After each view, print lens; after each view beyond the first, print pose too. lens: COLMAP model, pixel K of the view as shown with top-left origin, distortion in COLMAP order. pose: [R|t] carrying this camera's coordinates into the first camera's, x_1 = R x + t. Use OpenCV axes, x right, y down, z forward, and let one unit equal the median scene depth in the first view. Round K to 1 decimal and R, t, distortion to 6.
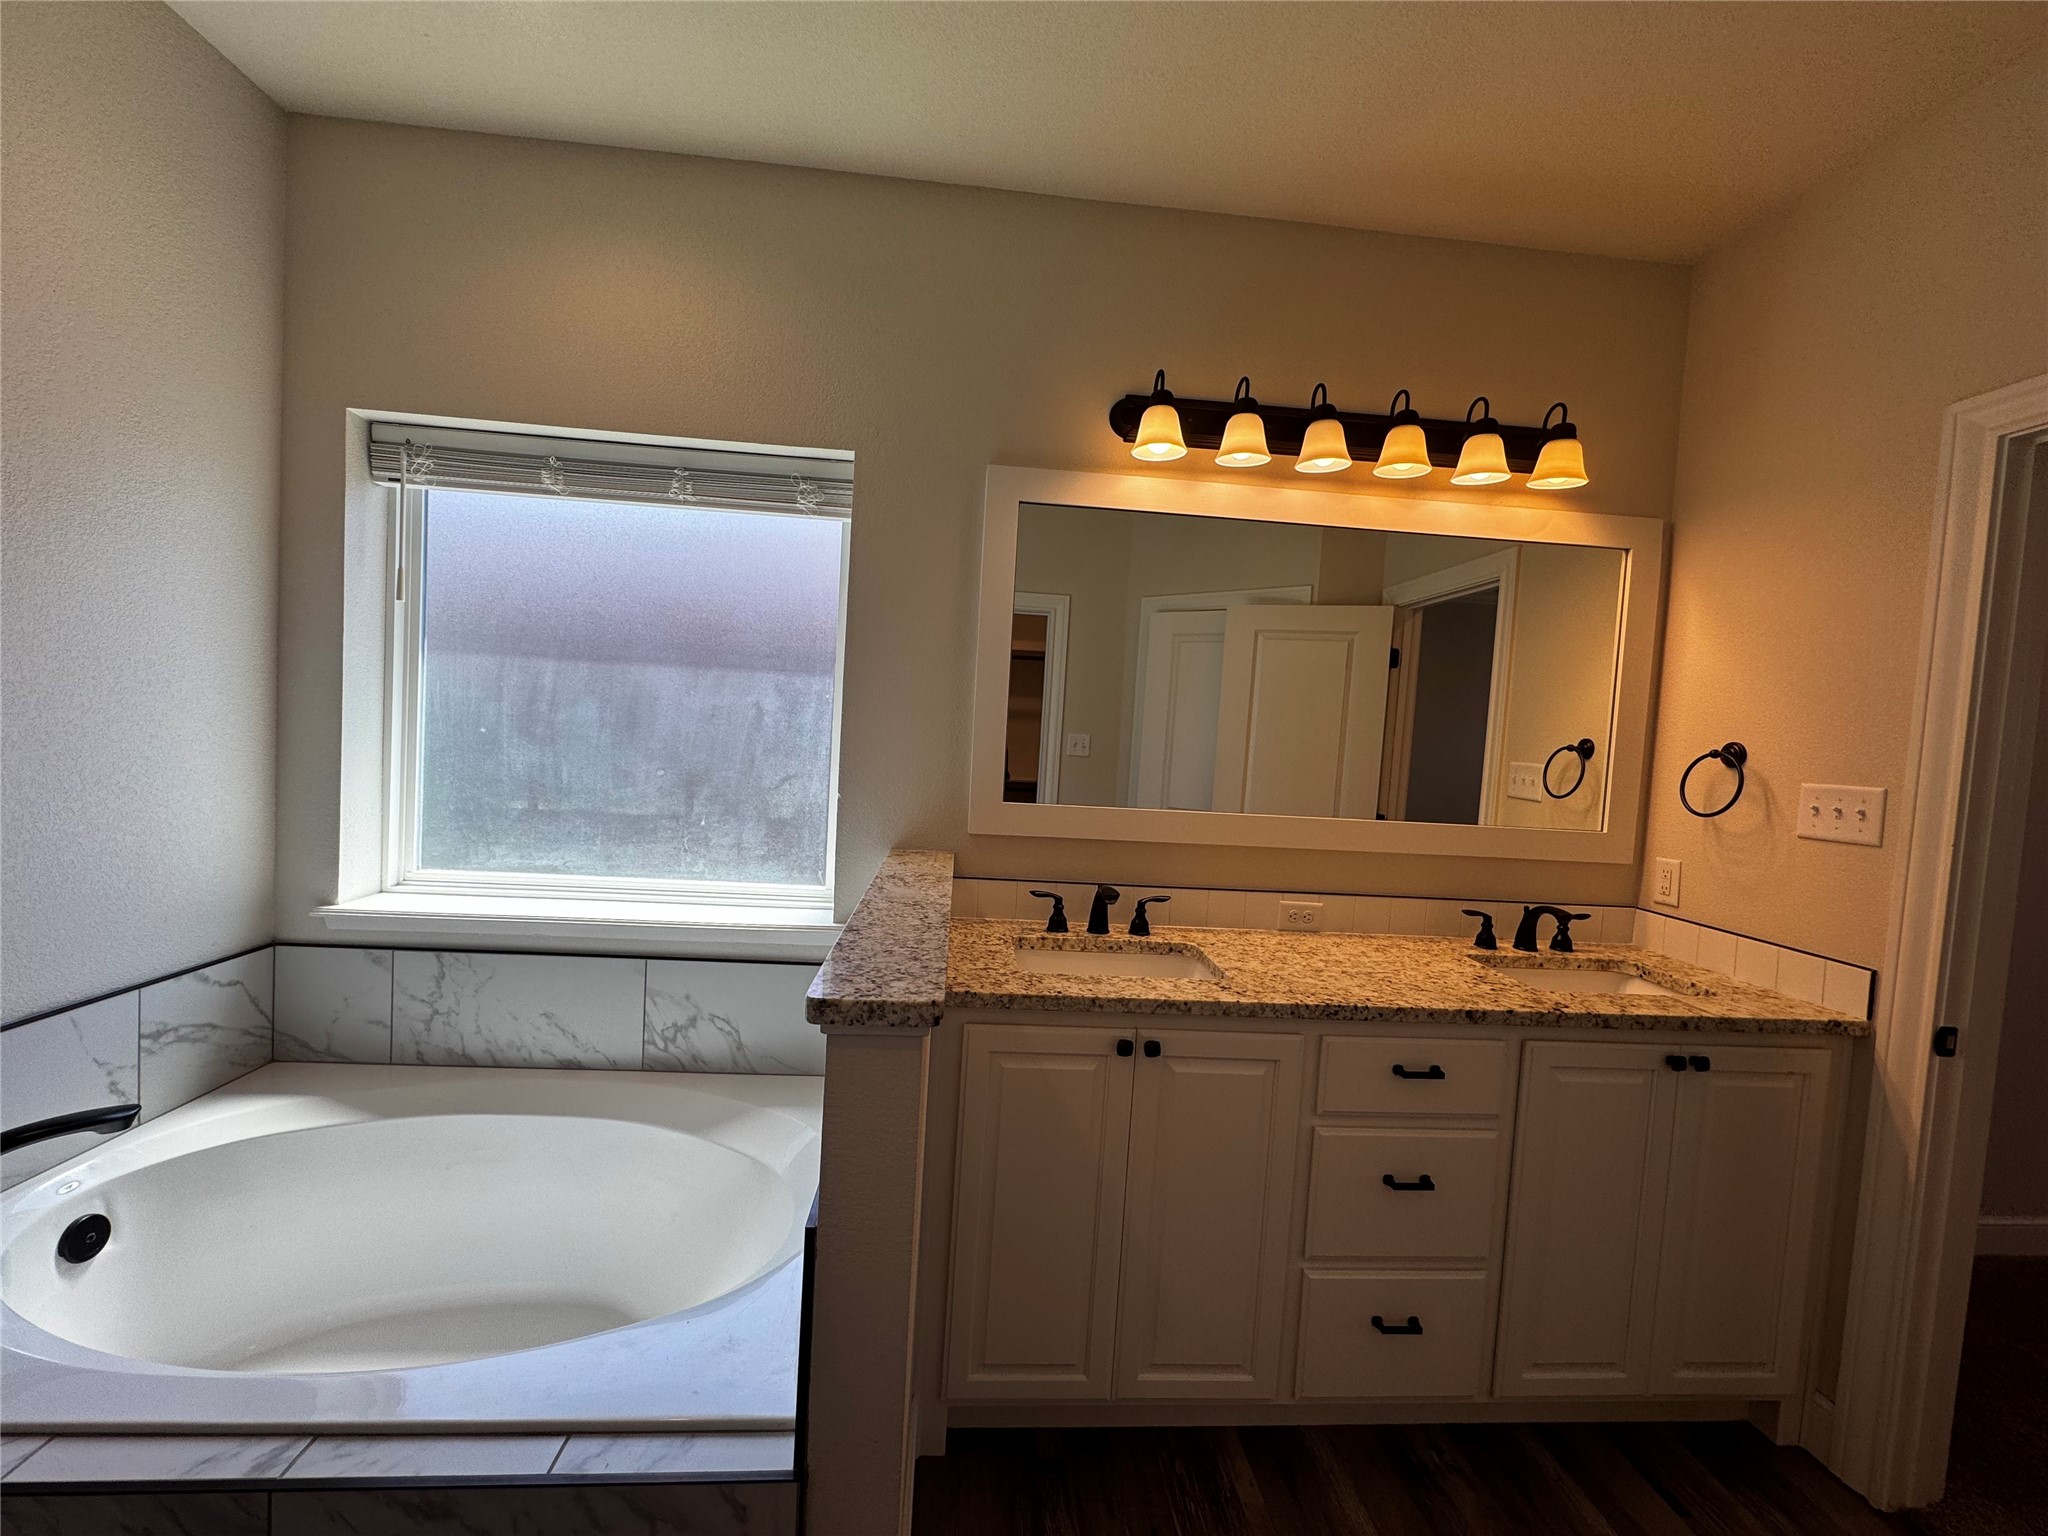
lens RADIAL K [[816.7, 0, 1026.5], [0, 816.7, 769.9], [0, 0, 1]] dist [-0.003004, 0.000691]
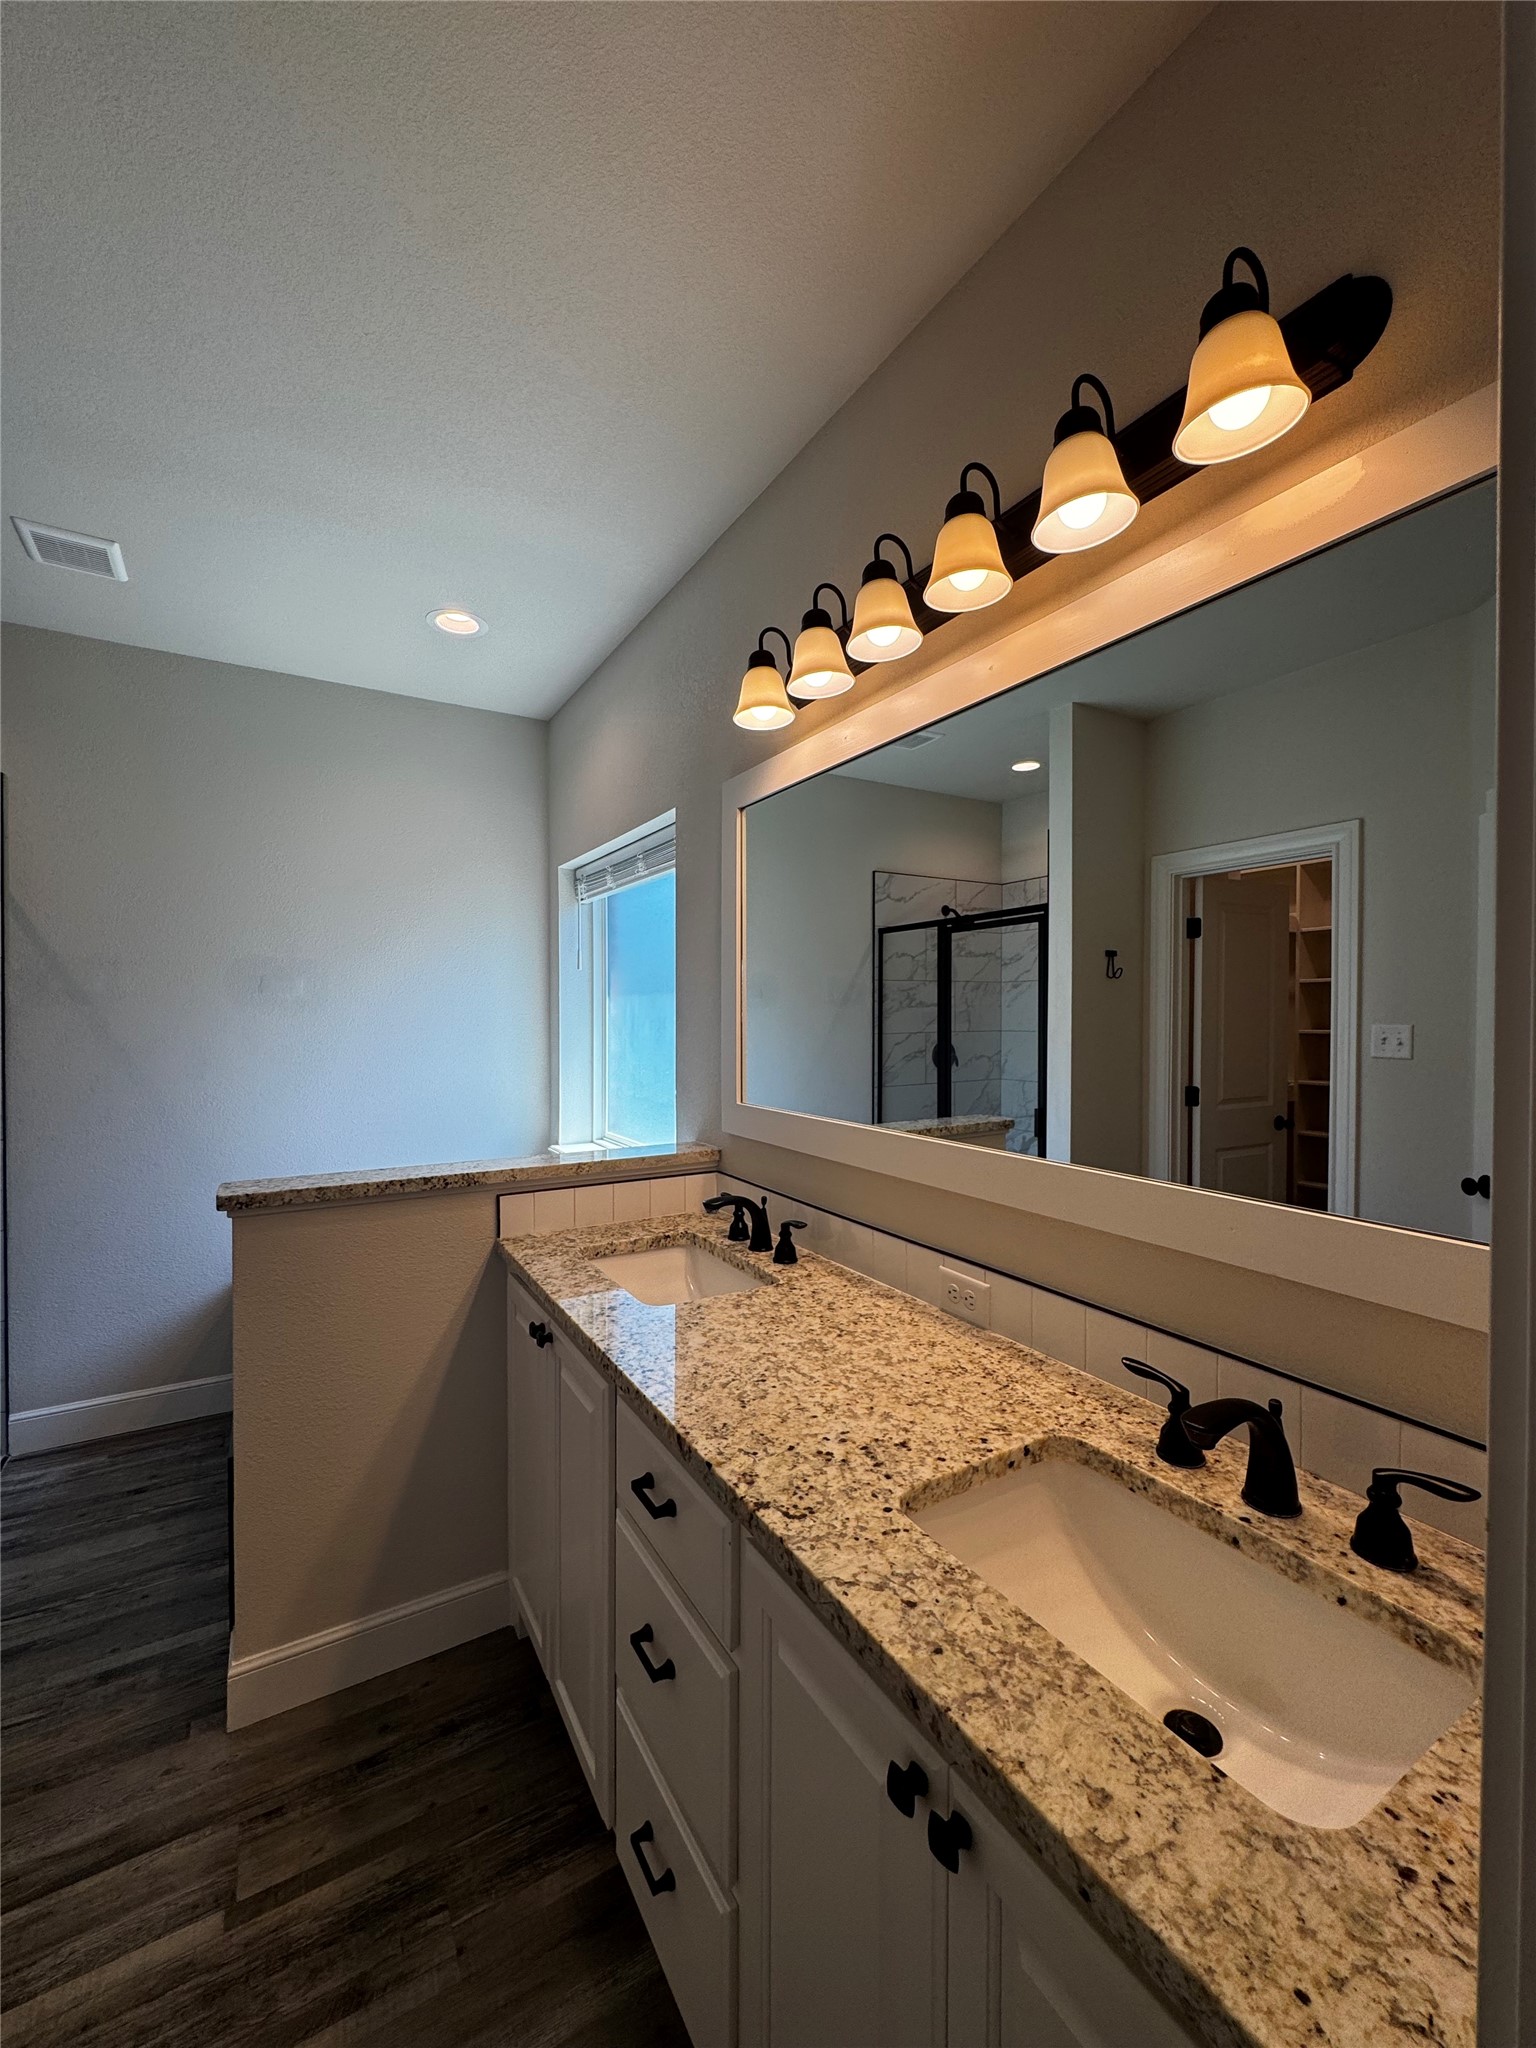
lens RADIAL K [[829.7, 0, 758.1], [0, 829.7, 1020.2], [0, 0, 1]] dist [0.001794, 0.000269]
pose [[0.428935, -0.050632, -0.901915, 1.072968], [-0.015316, 0.997877, -0.063303, 0.003968], [0.903205, 0.040966, 0.427249, 0.686027]]
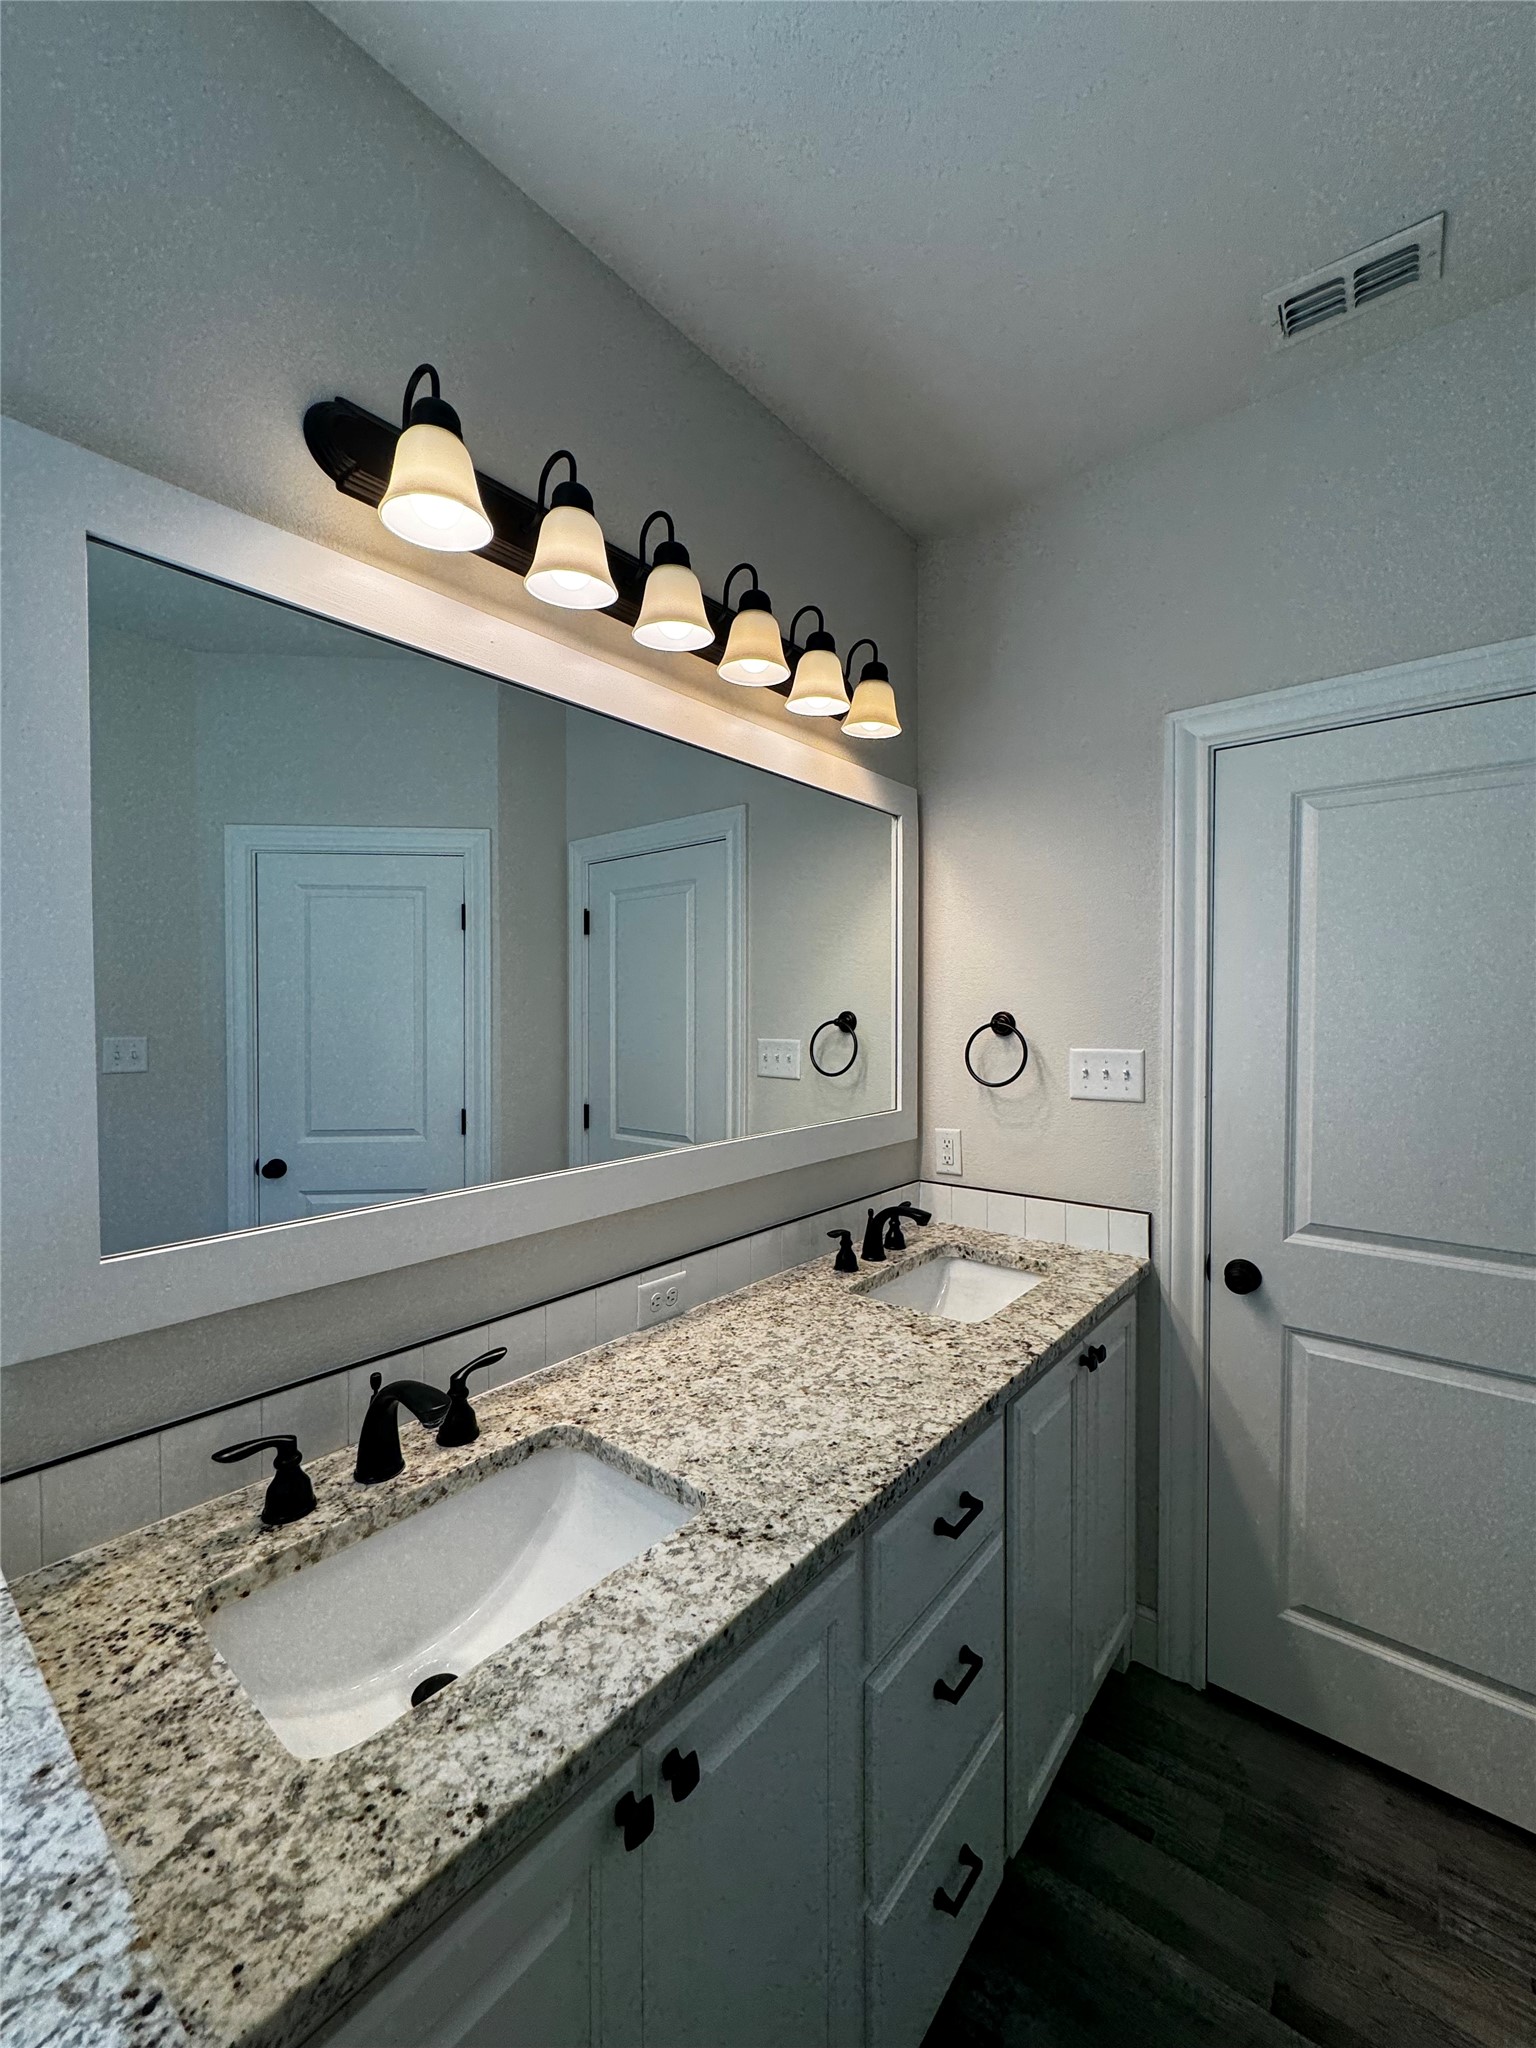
lens RADIAL K [[816.7, 0, 768.0], [0, 816.7, 1024.0], [0, 0, 1]] dist [-0.003004, 0.000691]
pose [[0.693197, -0.071624, 0.717181, -0.096293], [0.078331, 0.996643, 0.023821, -0.074160], [-0.716479, 0.039665, 0.696480, 0.552524]]
